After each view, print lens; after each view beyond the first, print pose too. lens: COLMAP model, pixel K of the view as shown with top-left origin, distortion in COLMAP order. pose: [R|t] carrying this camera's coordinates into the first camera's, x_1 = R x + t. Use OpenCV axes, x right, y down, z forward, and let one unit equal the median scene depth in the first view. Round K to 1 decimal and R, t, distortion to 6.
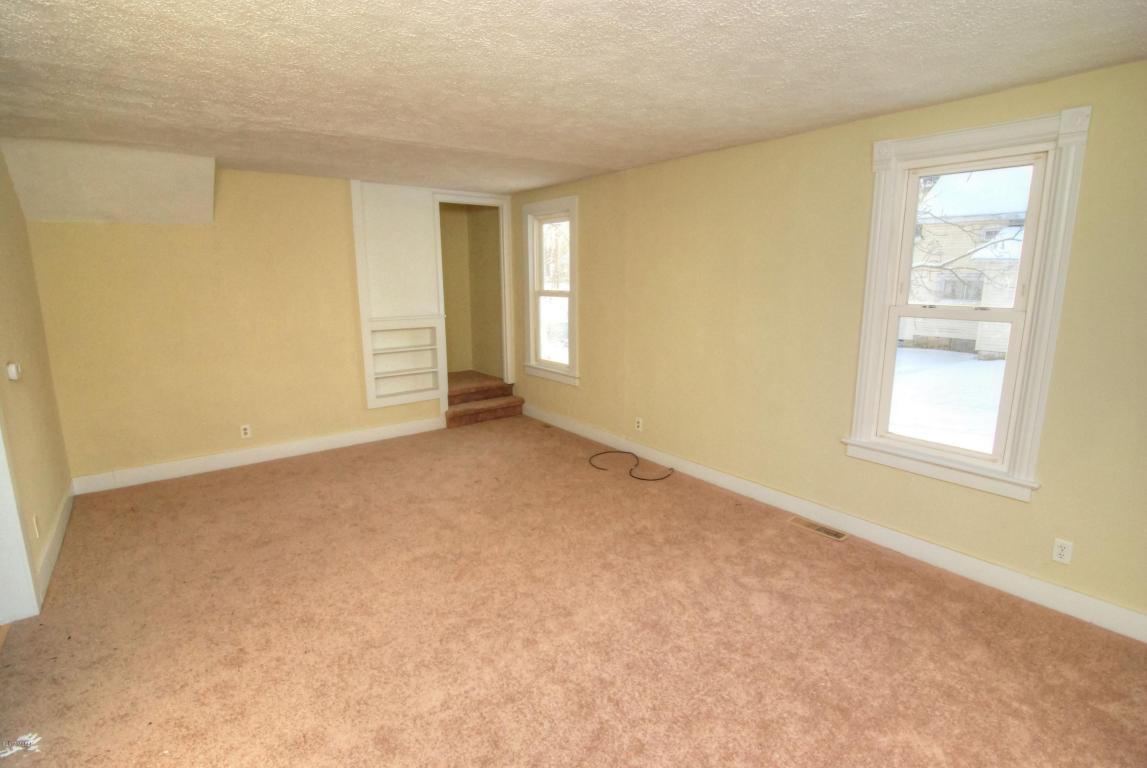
lens RADIAL K [[548.6, 0, 571.1], [0, 548.6, 380.5], [0, 0, 1]] dist [-0.014551, -0.005836]
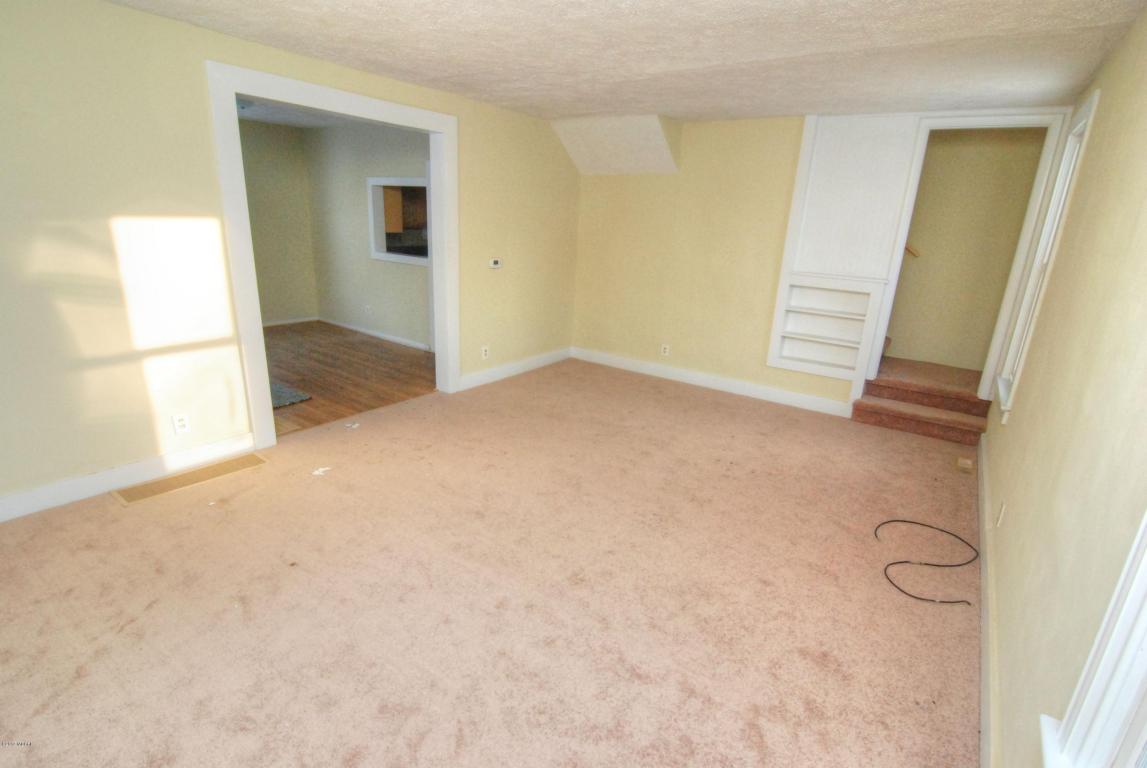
lens RADIAL K [[548.6, 0, 569.1], [0, 548.6, 386.1], [0, 0, 1]] dist [-0.014551, -0.005836]
pose [[0.296402, 0.300293, -0.906625, 0.392571], [-0.224809, 0.944547, 0.239357, -0.063511], [0.928228, 0.132871, 0.347475, 0.340538]]
